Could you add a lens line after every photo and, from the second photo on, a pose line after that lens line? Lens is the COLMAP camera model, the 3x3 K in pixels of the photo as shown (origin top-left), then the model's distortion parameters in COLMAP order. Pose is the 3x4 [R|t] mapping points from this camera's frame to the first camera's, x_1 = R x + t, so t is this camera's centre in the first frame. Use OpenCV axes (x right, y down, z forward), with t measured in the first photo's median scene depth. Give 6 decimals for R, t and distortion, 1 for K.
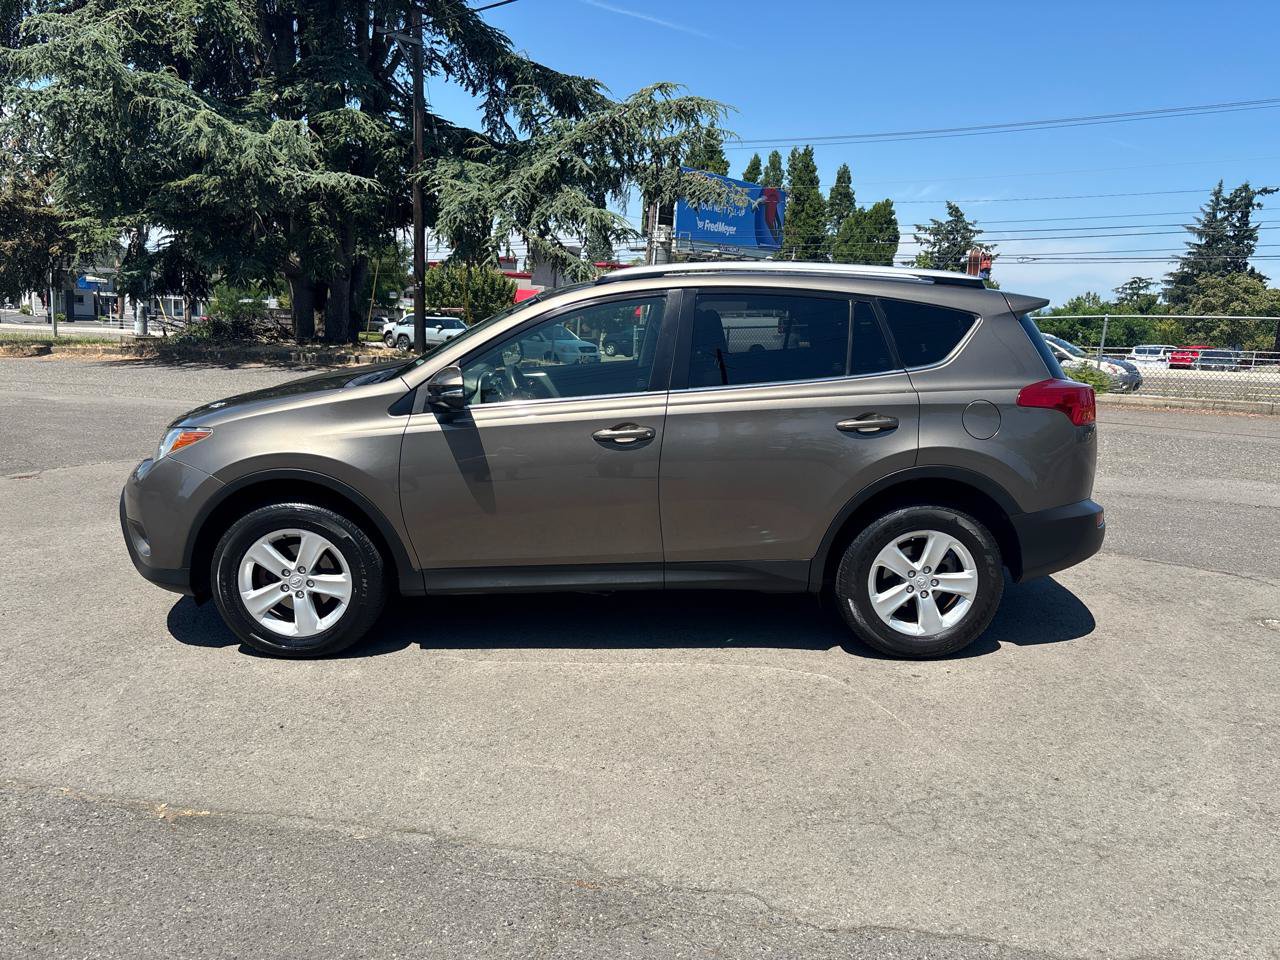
lens RADIAL K [[977.7, 0, 639.7], [0, 977.7, 469.1], [0, 0, 1]] dist [0.045549, -0.039199]
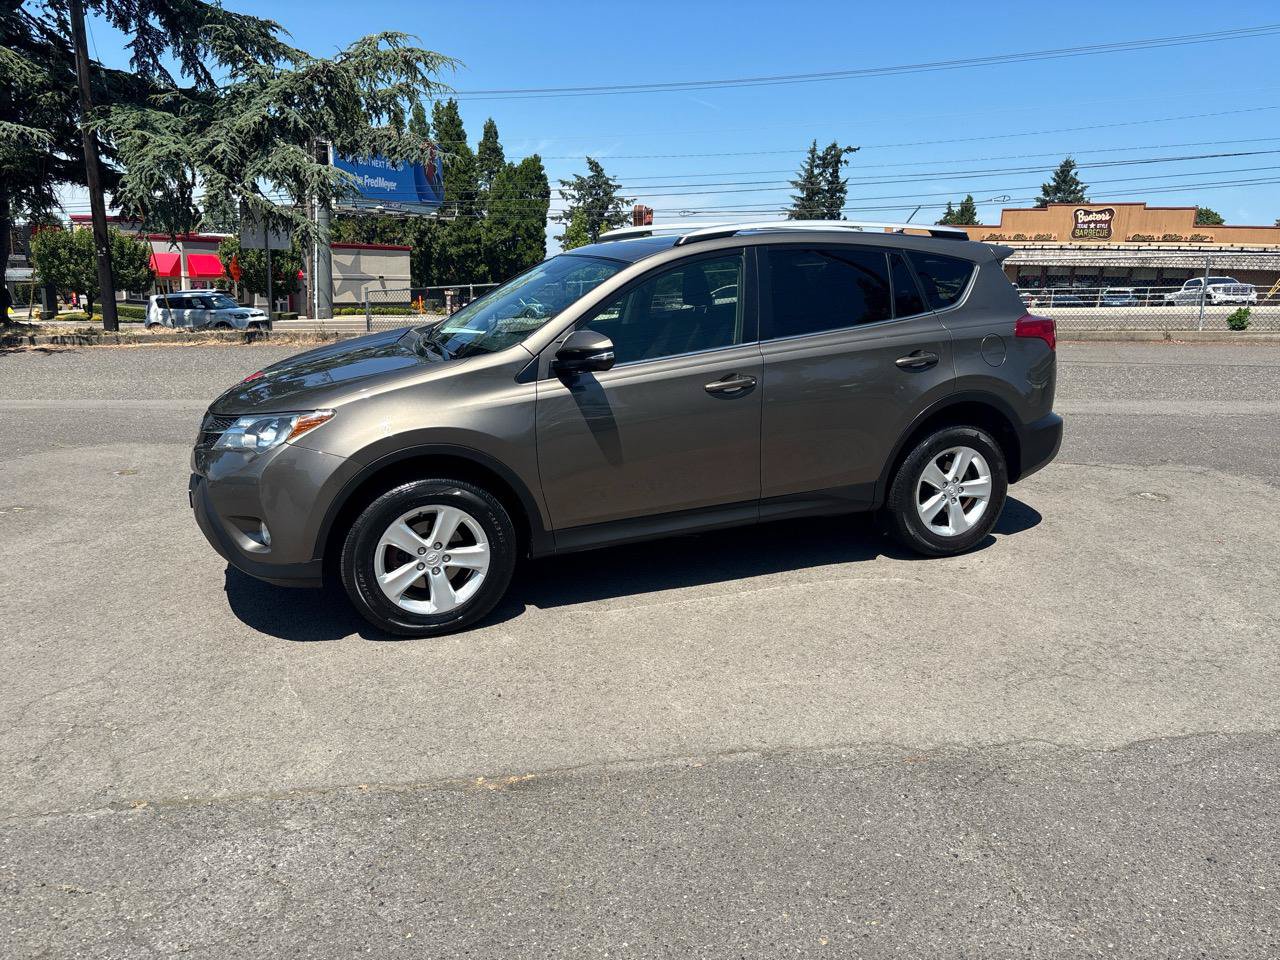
lens RADIAL K [[977.7, 0, 630.0], [0, 977.7, 477.7], [0, 0, 1]] dist [0.045549, -0.039199]
pose [[0.939069, -0.104822, 0.327356, -0.101431], [0.088137, 0.993957, 0.065438, -0.002808], [-0.332237, -0.032598, 0.942632, 0.002238]]
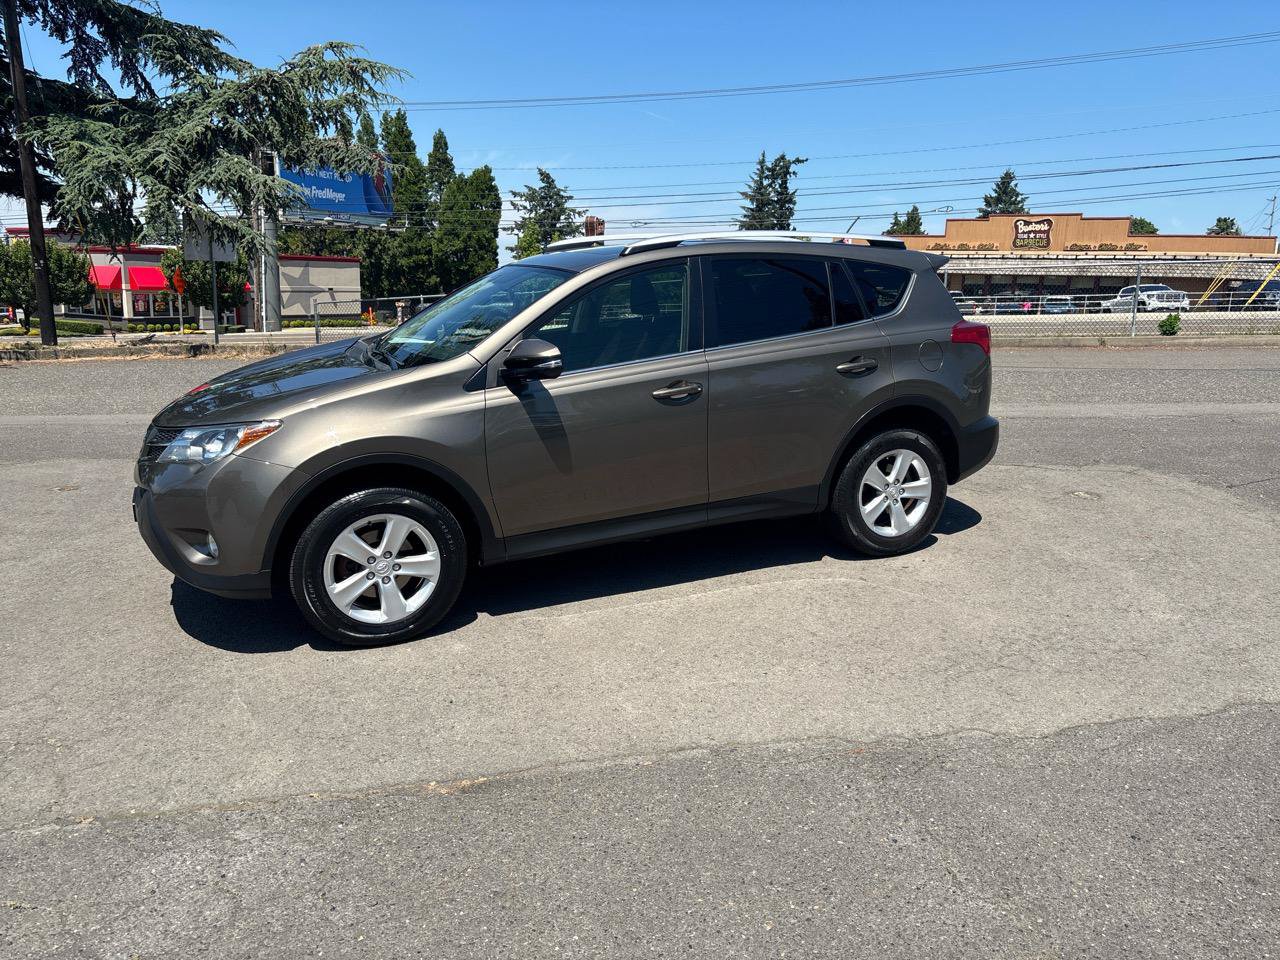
lens RADIAL K [[977.7, 0, 636.0], [0, 977.7, 476.2], [0, 0, 1]] dist [0.045549, -0.039199]
pose [[0.919517, -0.115422, 0.375720, -0.101185], [0.100668, 0.993185, 0.058740, -0.001963], [-0.379939, -0.016189, 0.924870, -0.001656]]
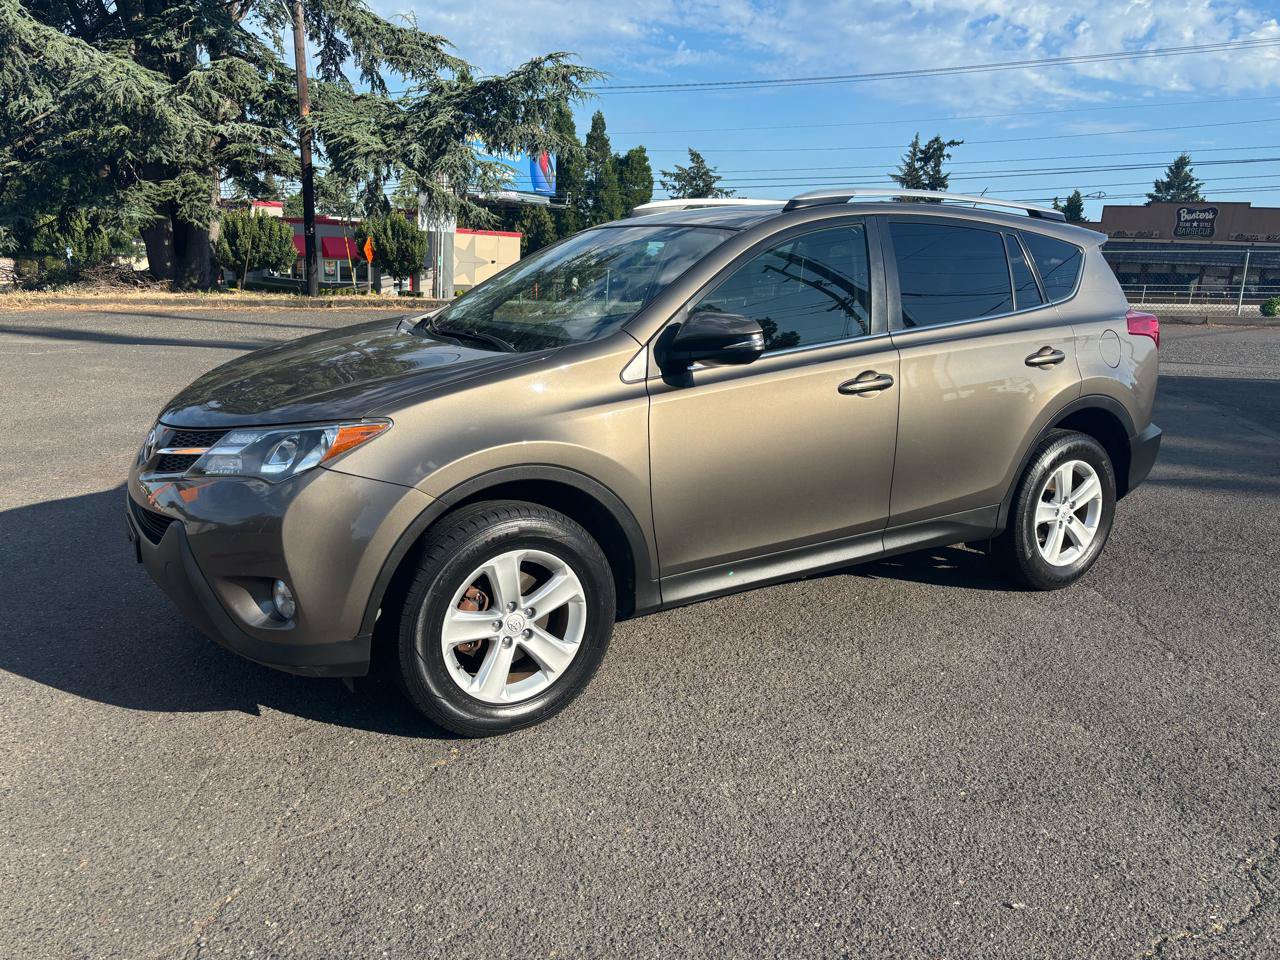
lens RADIAL K [[977.7, 0, 628.9], [0, 977.7, 487.4], [0, 0, 1]] dist [0.045549, -0.039199]
pose [[0.967240, -0.071408, 0.243614, -0.186507], [0.053887, 0.995508, 0.077850, 0.030573], [-0.248078, -0.062172, 0.966743, -0.164696]]
